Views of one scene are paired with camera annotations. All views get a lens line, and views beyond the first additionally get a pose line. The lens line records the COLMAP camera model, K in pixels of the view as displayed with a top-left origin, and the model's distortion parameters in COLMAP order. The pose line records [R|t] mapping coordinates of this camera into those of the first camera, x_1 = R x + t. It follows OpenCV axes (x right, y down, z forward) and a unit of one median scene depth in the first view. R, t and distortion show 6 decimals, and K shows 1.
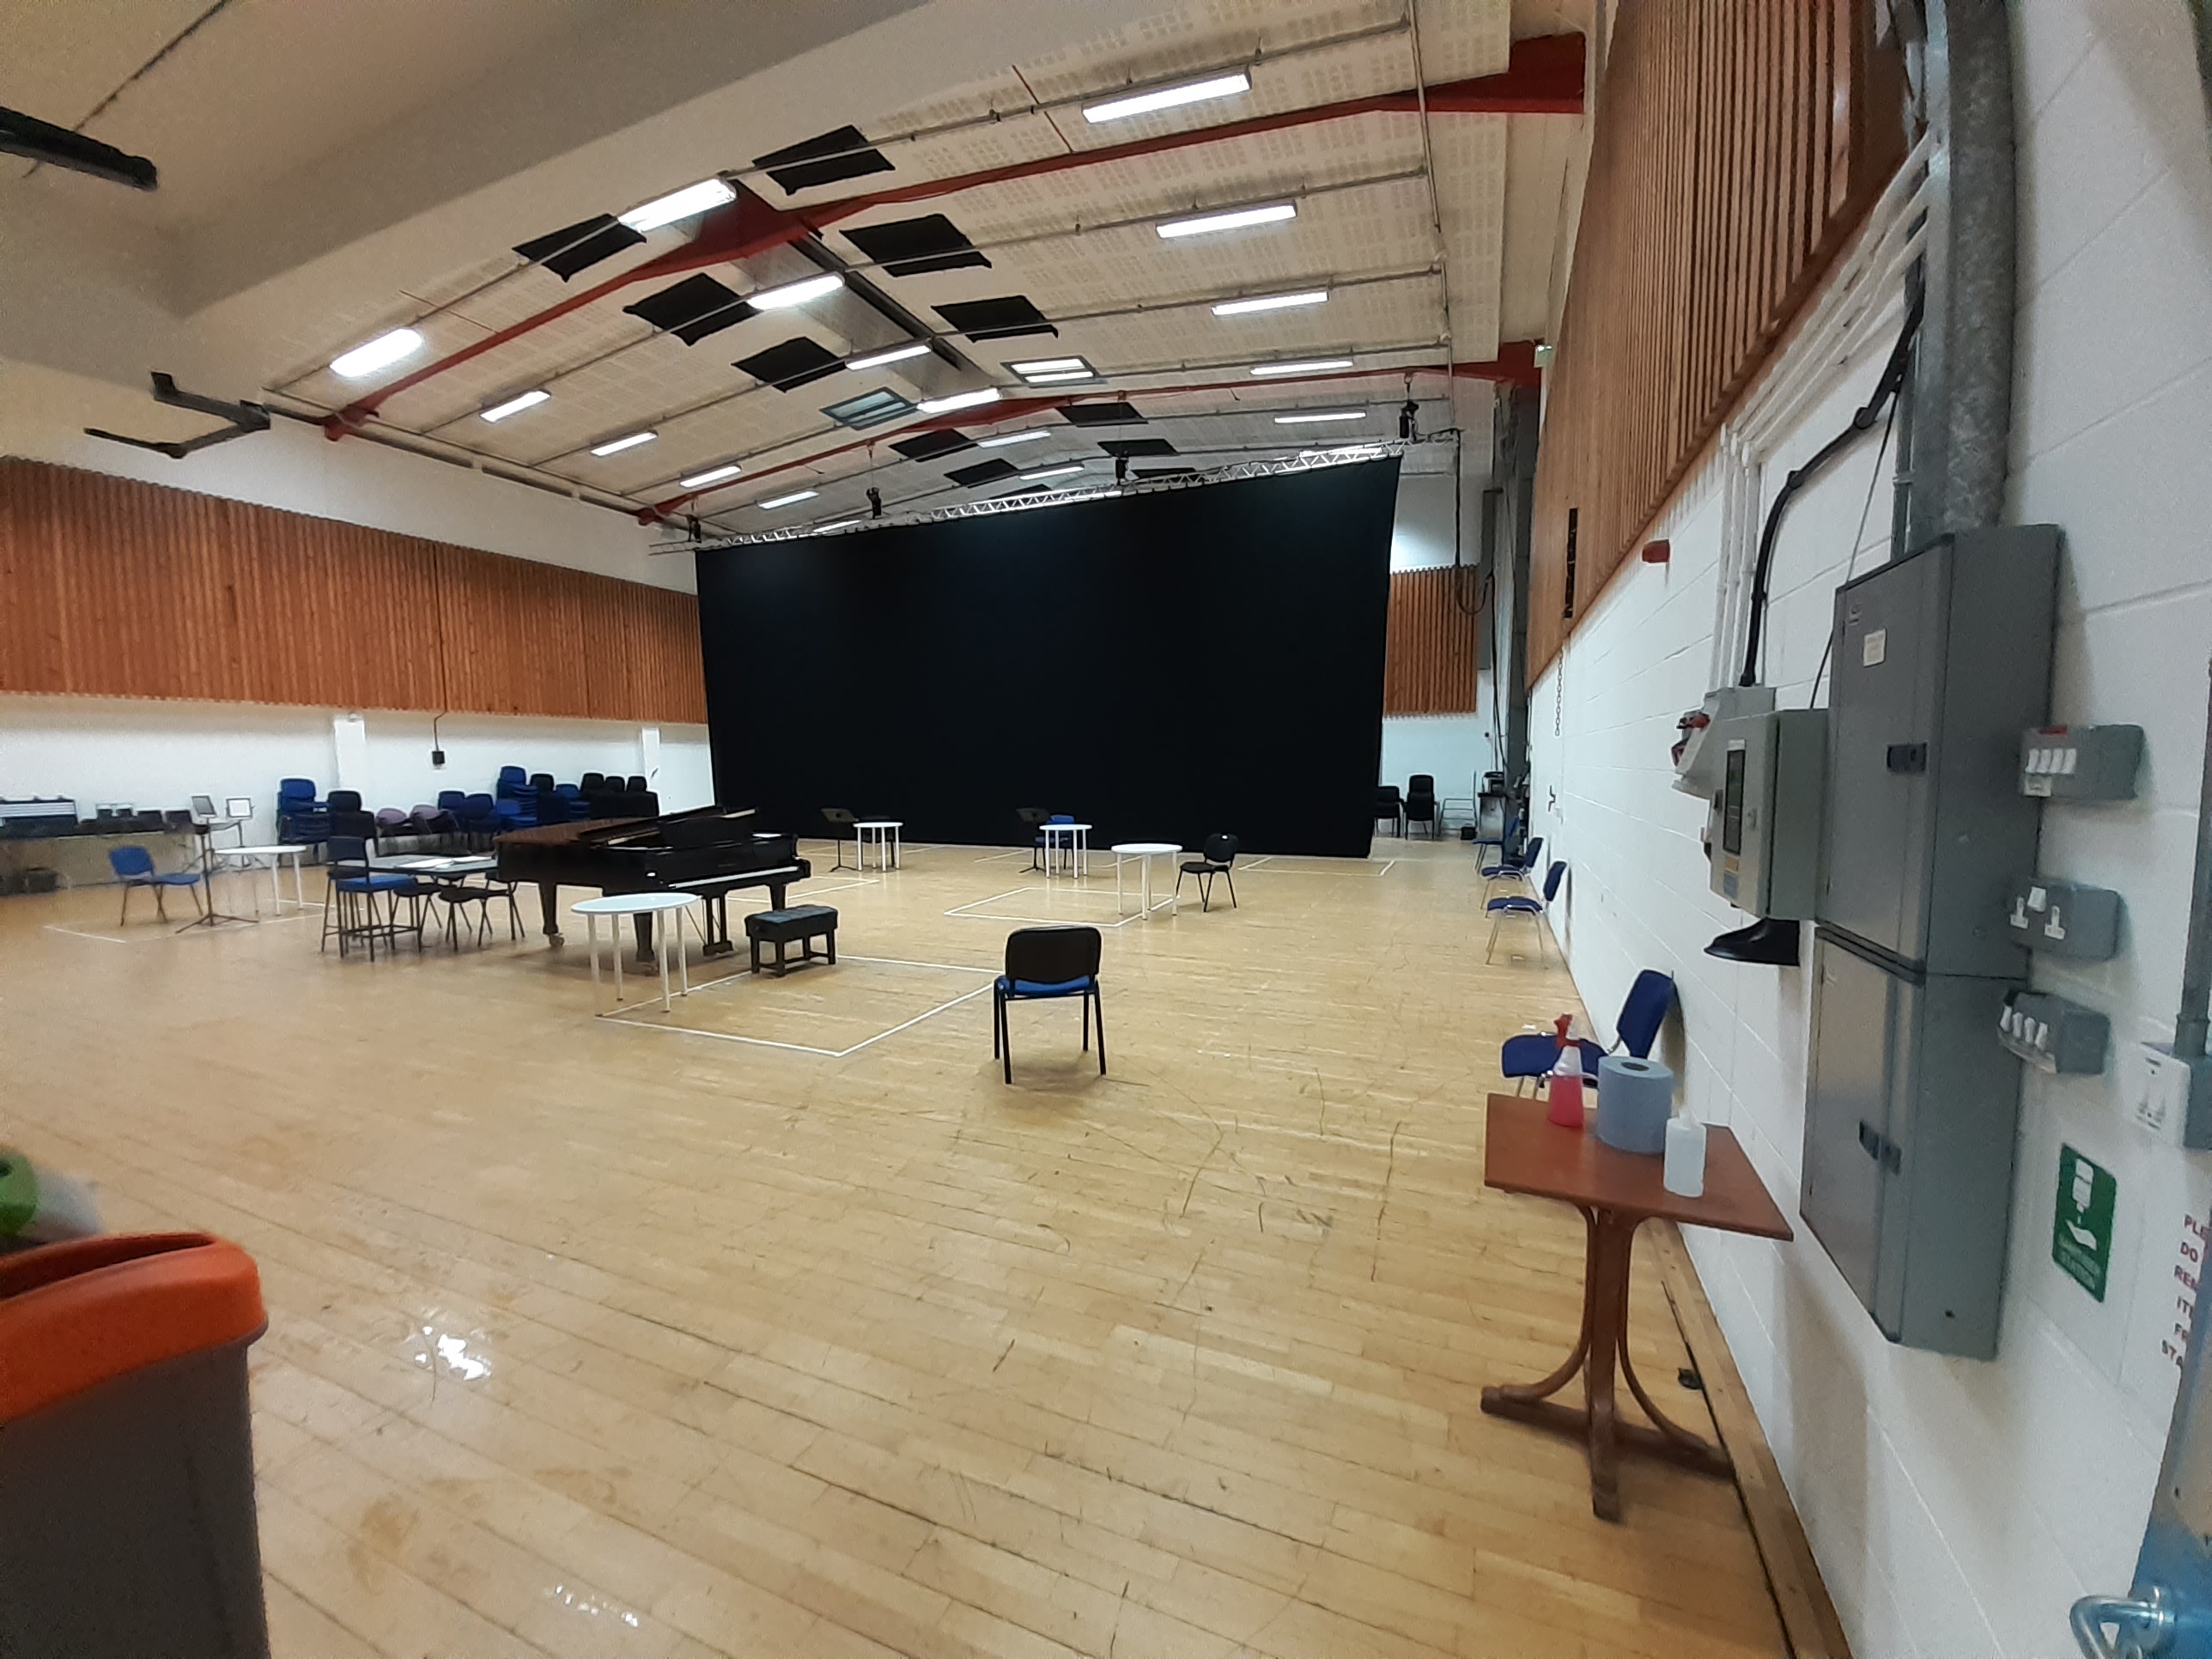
lens RADIAL K [[880.1, 0, 1133.5], [0, 880.1, 842.1], [0, 0, 1]] dist [0.010791, -0.017449]
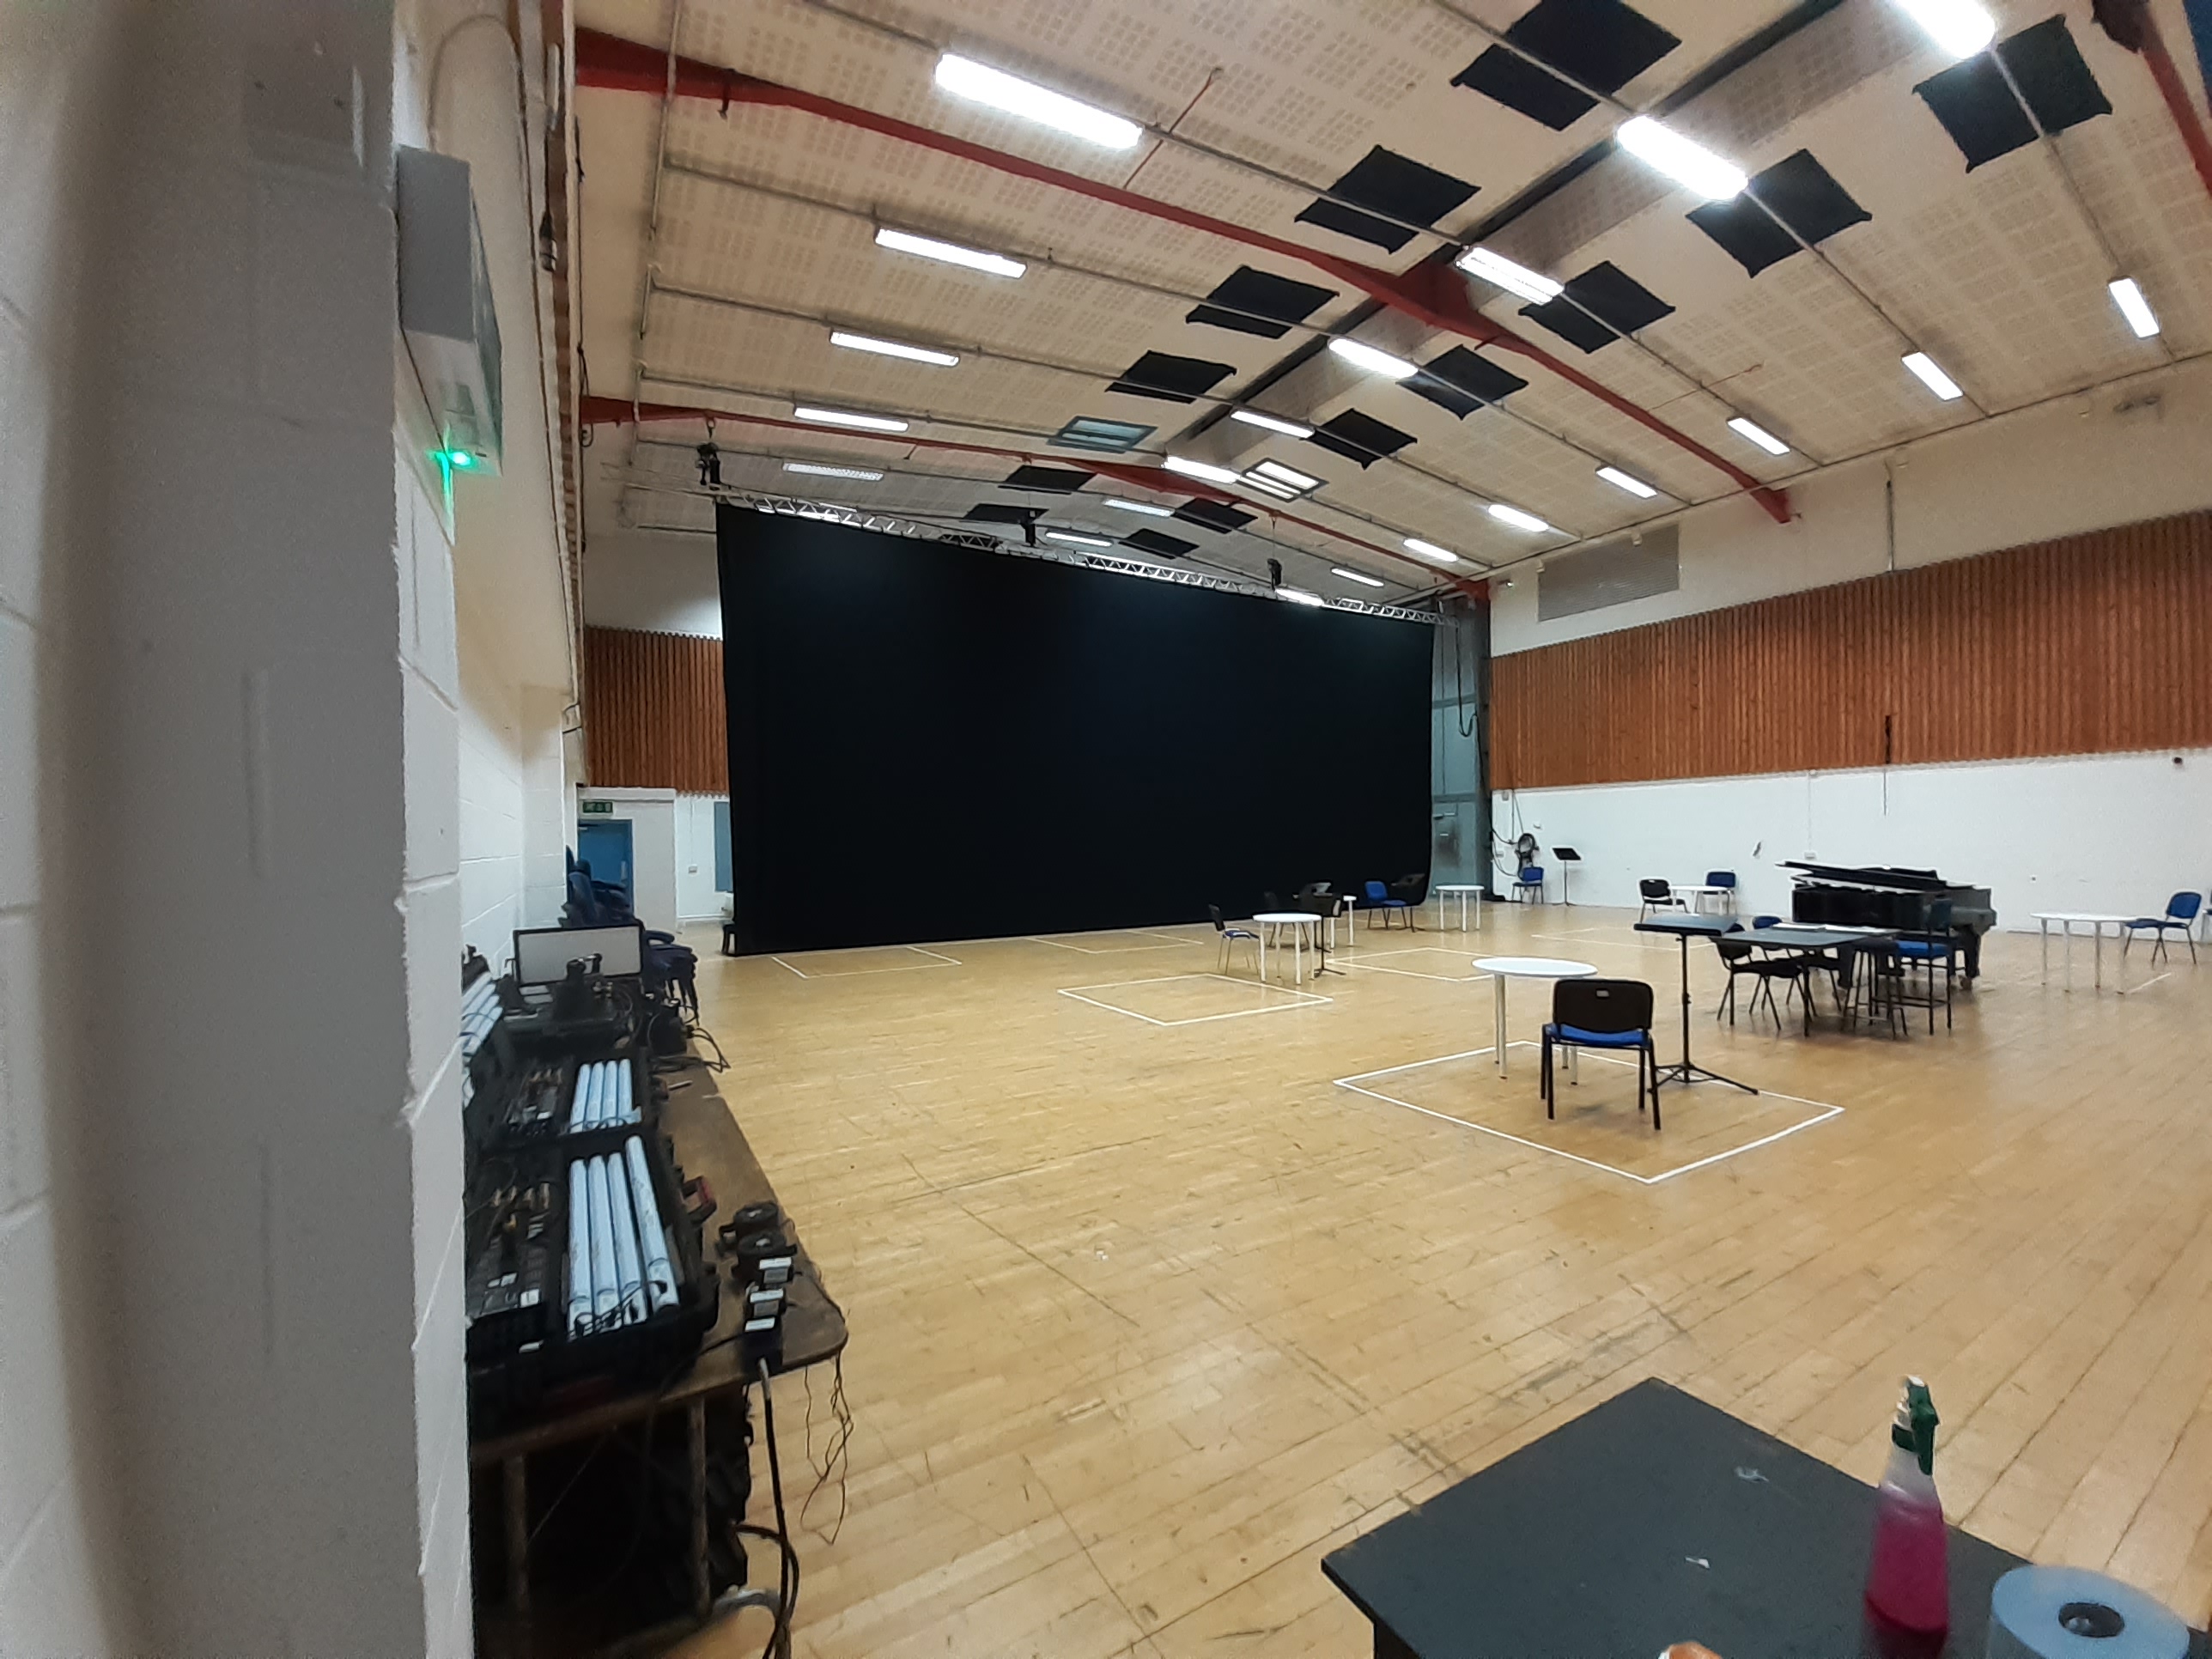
lens RADIAL K [[876.2, 0, 1107.3], [0, 876.2, 843.4], [0, 0, 1]] dist [0.022419, -0.017155]
pose [[0.606481, 0.000008, 0.795098, -0.940758], [0.073984, 0.995661, -0.056444, -0.038414], [-0.791648, 0.093056, 0.603849, 0.486314]]
